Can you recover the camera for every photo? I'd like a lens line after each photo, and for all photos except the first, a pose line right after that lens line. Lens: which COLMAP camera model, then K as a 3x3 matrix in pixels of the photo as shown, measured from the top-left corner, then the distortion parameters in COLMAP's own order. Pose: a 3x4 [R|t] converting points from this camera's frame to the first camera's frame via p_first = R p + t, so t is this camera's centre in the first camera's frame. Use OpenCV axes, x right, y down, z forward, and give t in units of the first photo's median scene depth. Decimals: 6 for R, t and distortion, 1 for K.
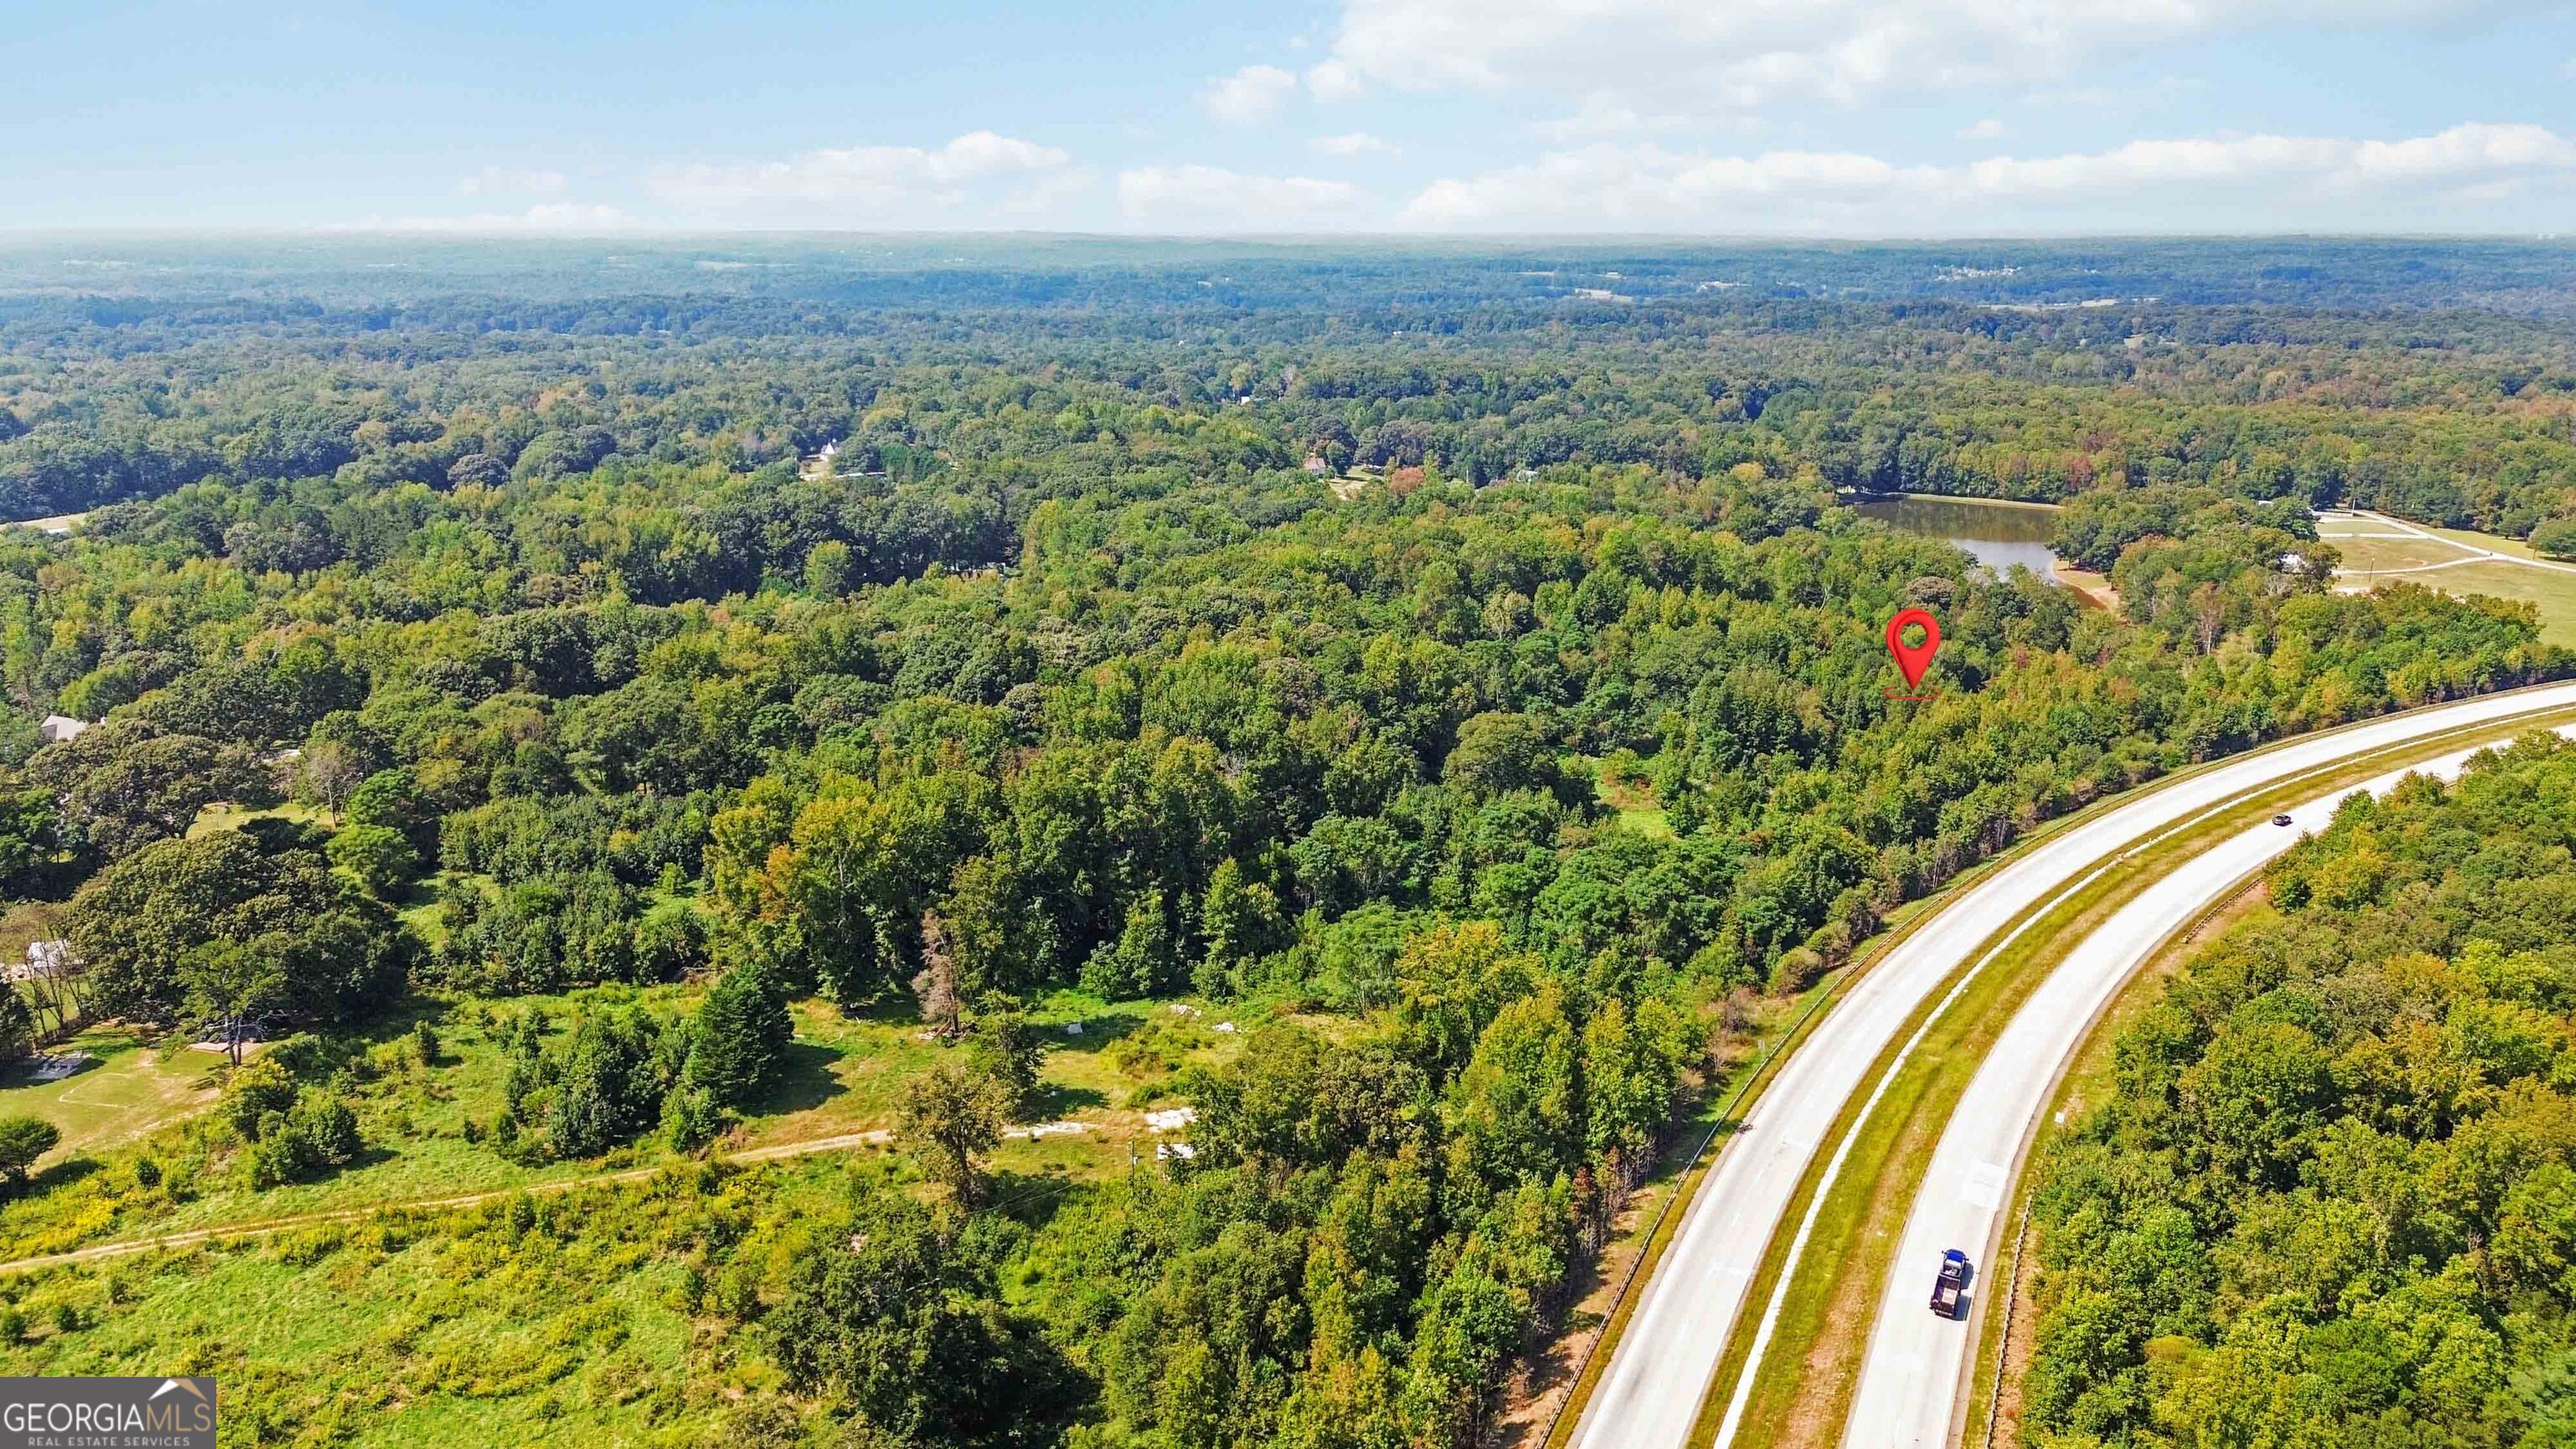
lens RADIAL K [[1826.2, 0, 1276.8], [0, 1826.2, 723.0], [0, 0, 1]] dist [0.062272, -0.051152]
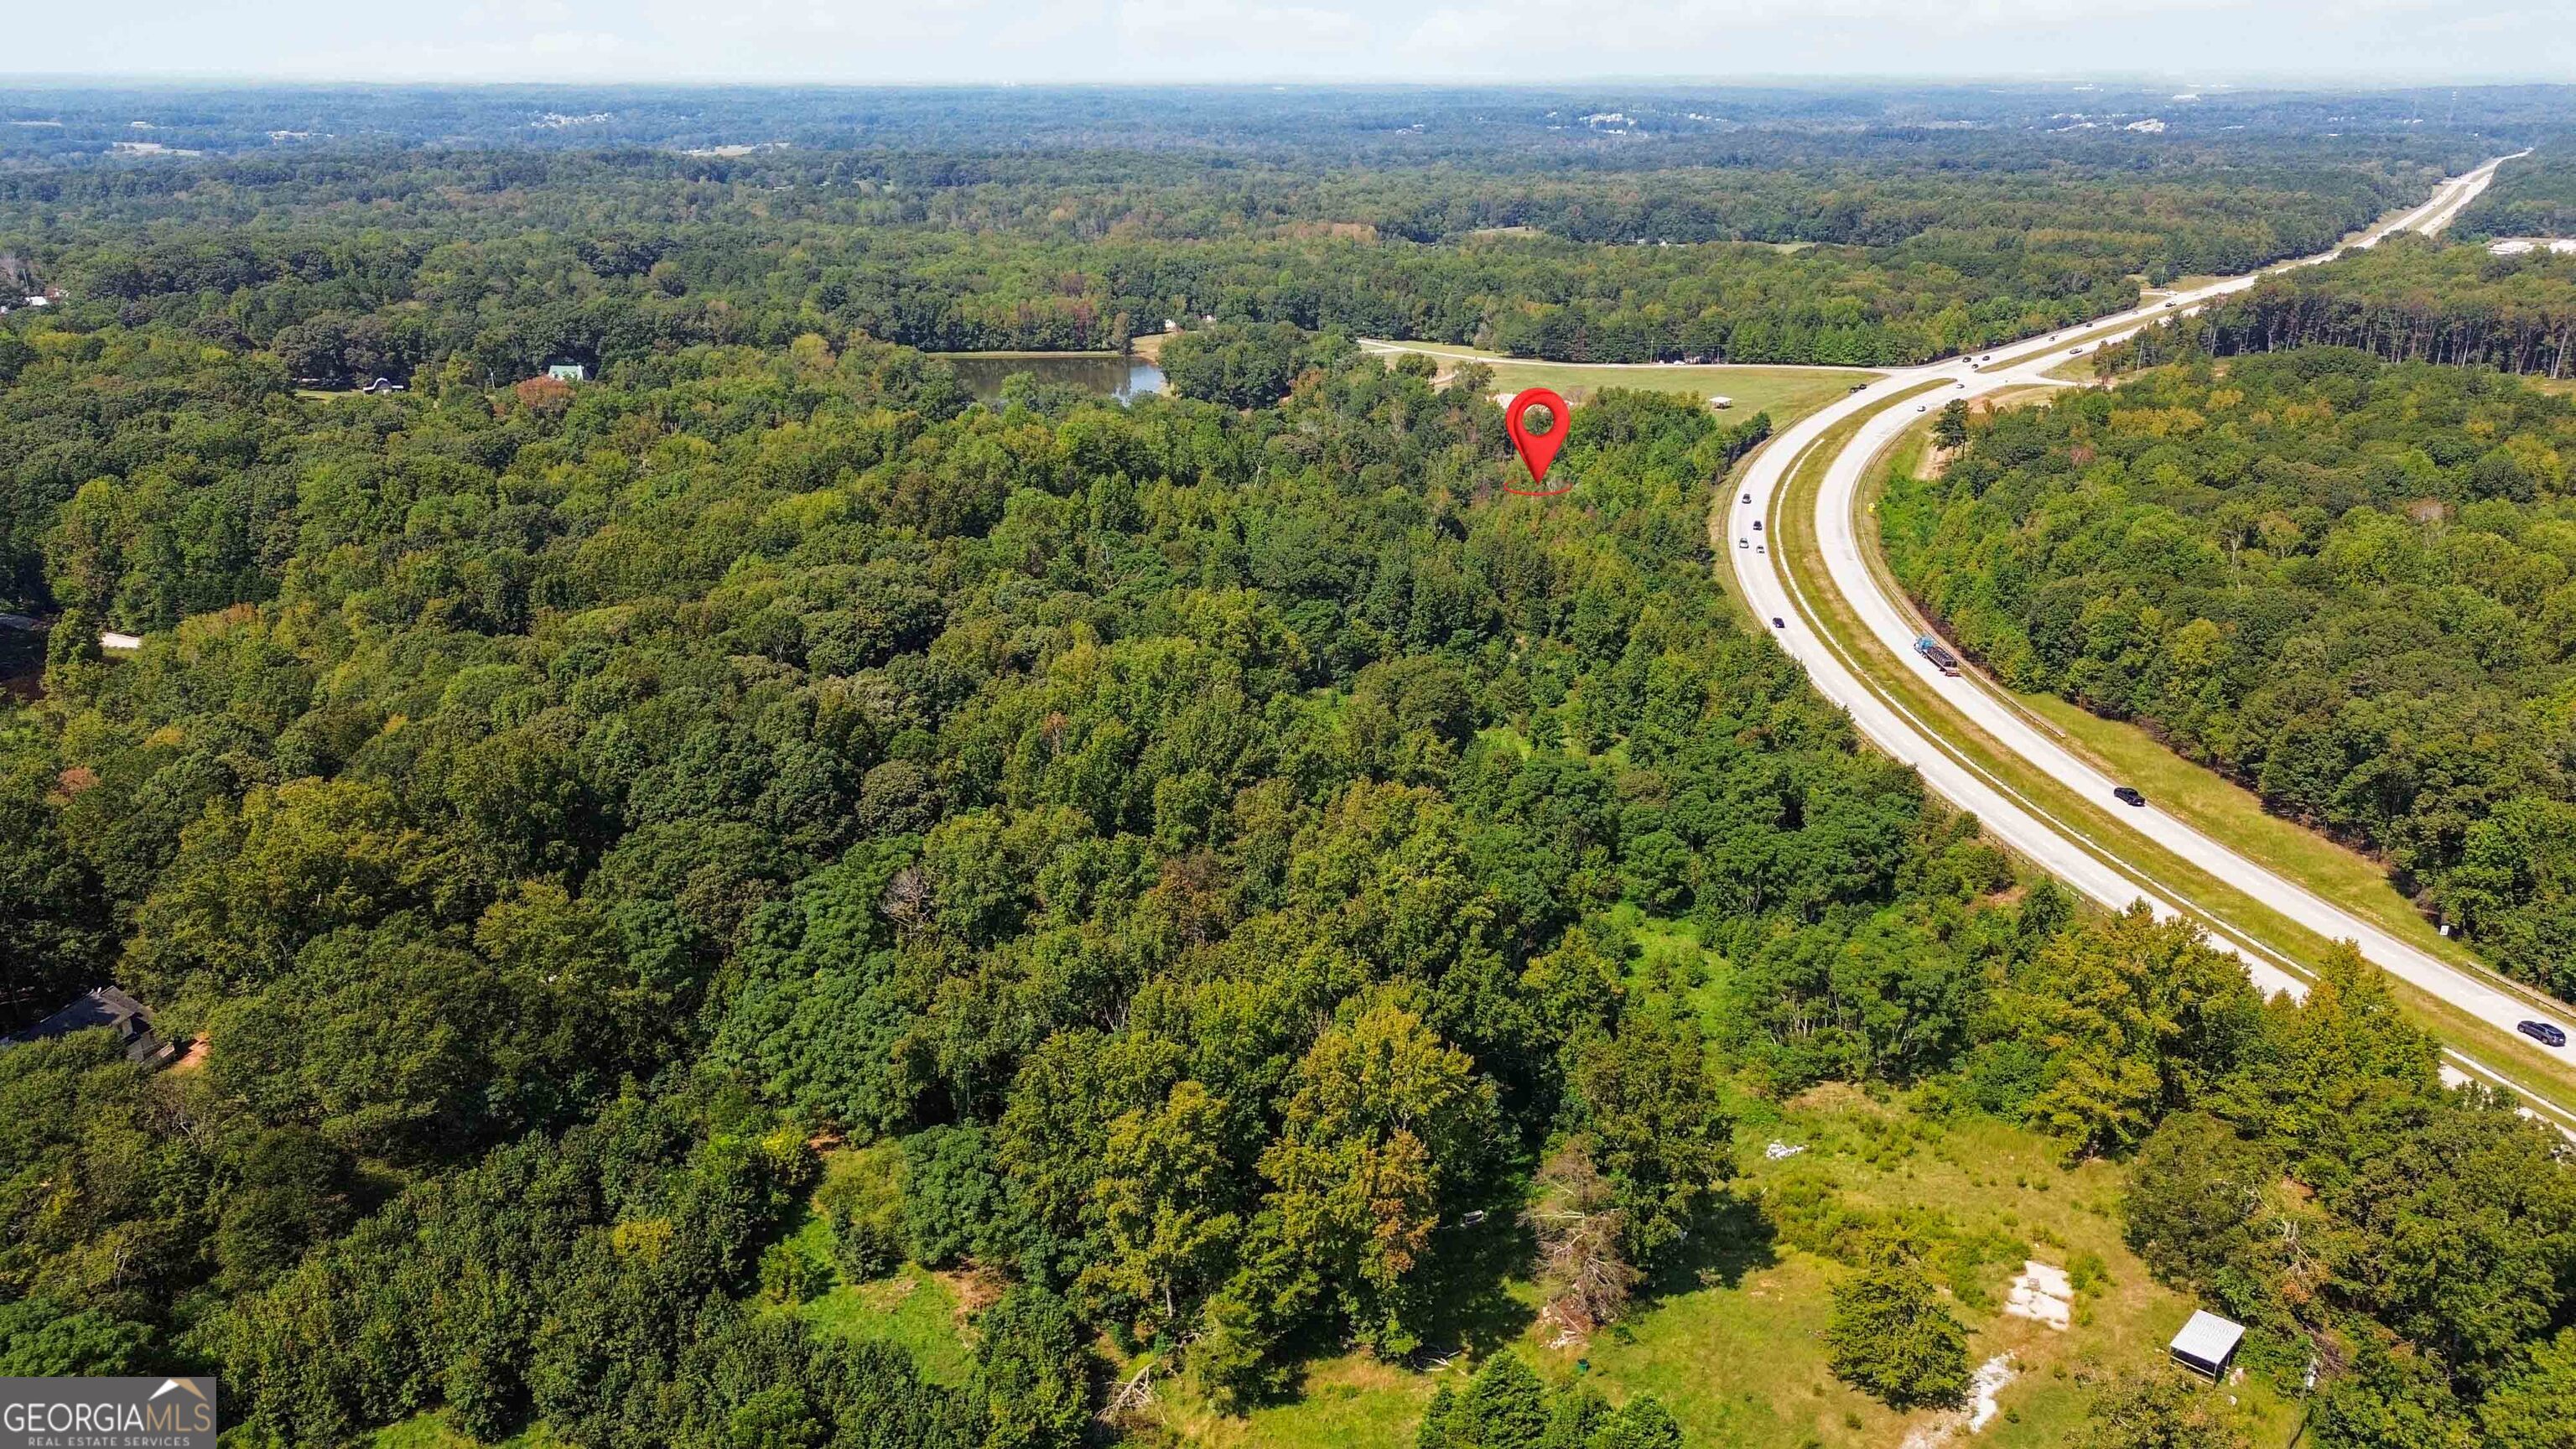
lens RADIAL K [[1826.2, 0, 1283.7], [0, 1826.2, 719.8], [0, 0, 1]] dist [0.062272, -0.051152]
pose [[0.740295, -0.224739, 0.633606, -0.440057], [0.176872, 0.974376, 0.138954, -0.102115], [-0.648598, 0.009200, 0.761075, 0.410627]]
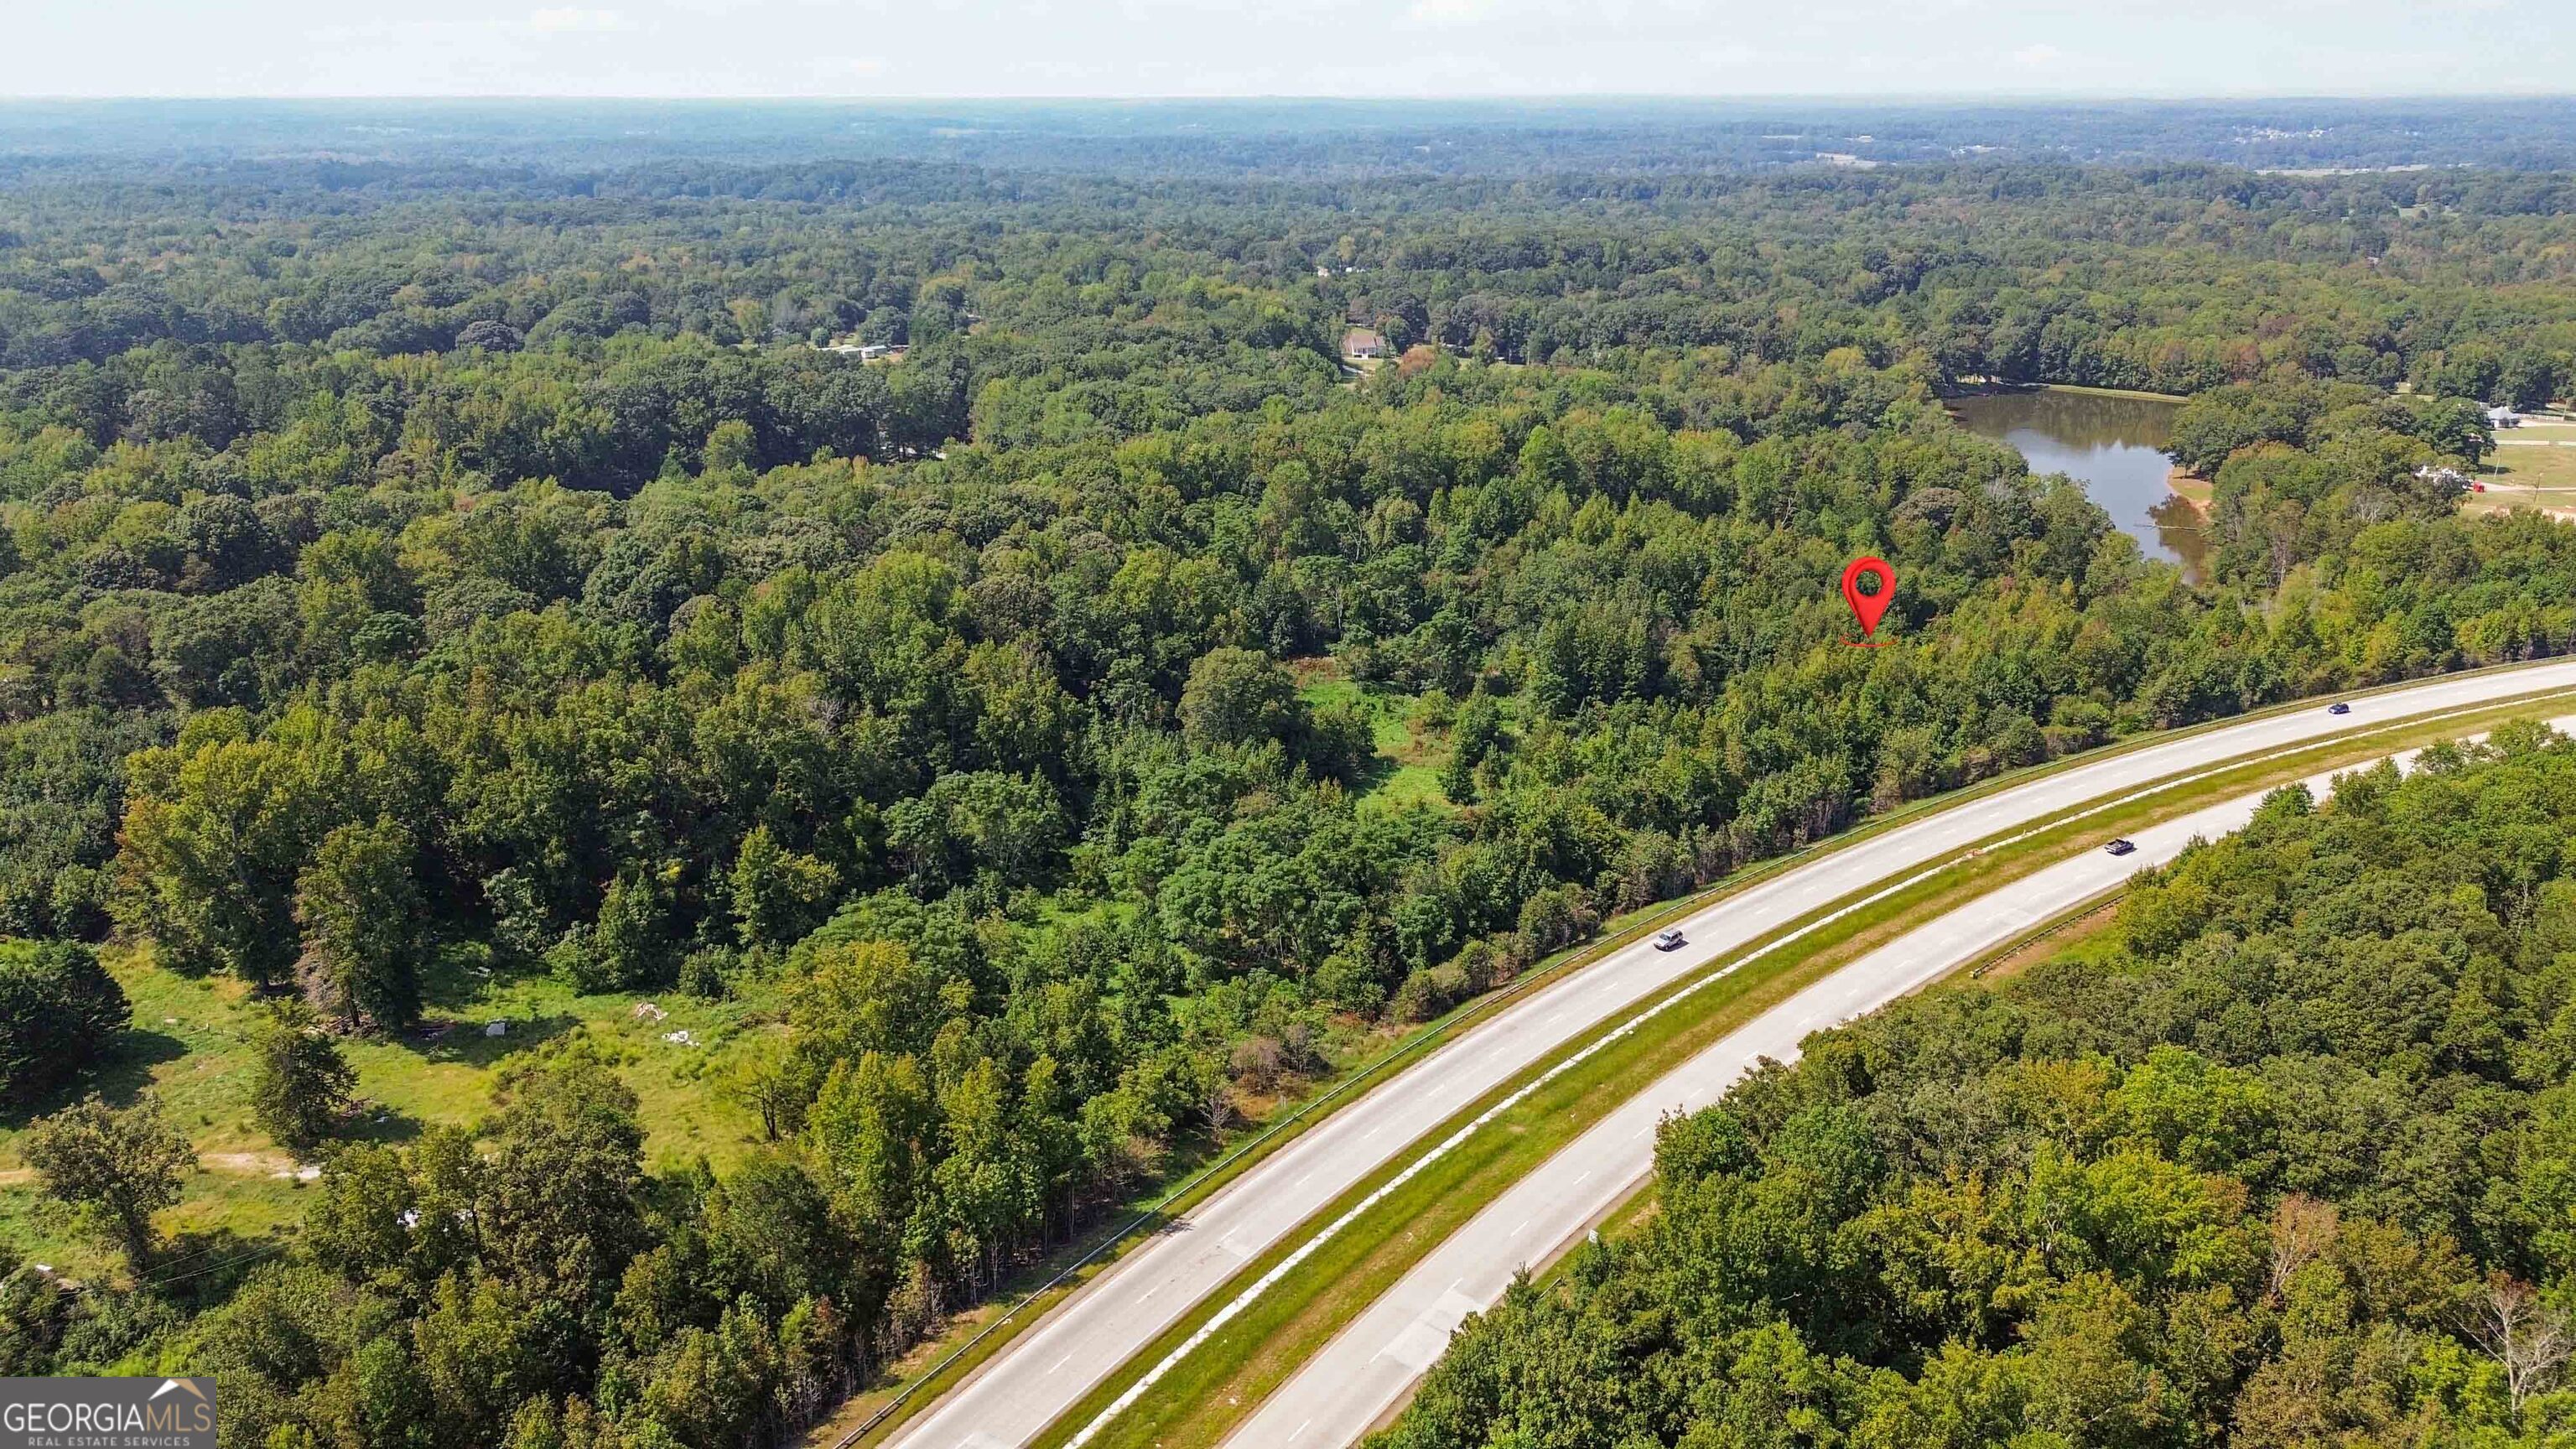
lens RADIAL K [[1826.2, 0, 1277.8], [0, 1826.2, 720.2], [0, 0, 1]] dist [0.062272, -0.051152]
pose [[0.991308, 0.039692, -0.125431, 0.247271], [-0.031378, 0.997220, 0.067585, -0.030113], [0.127765, -0.063062, 0.989798, 0.158169]]
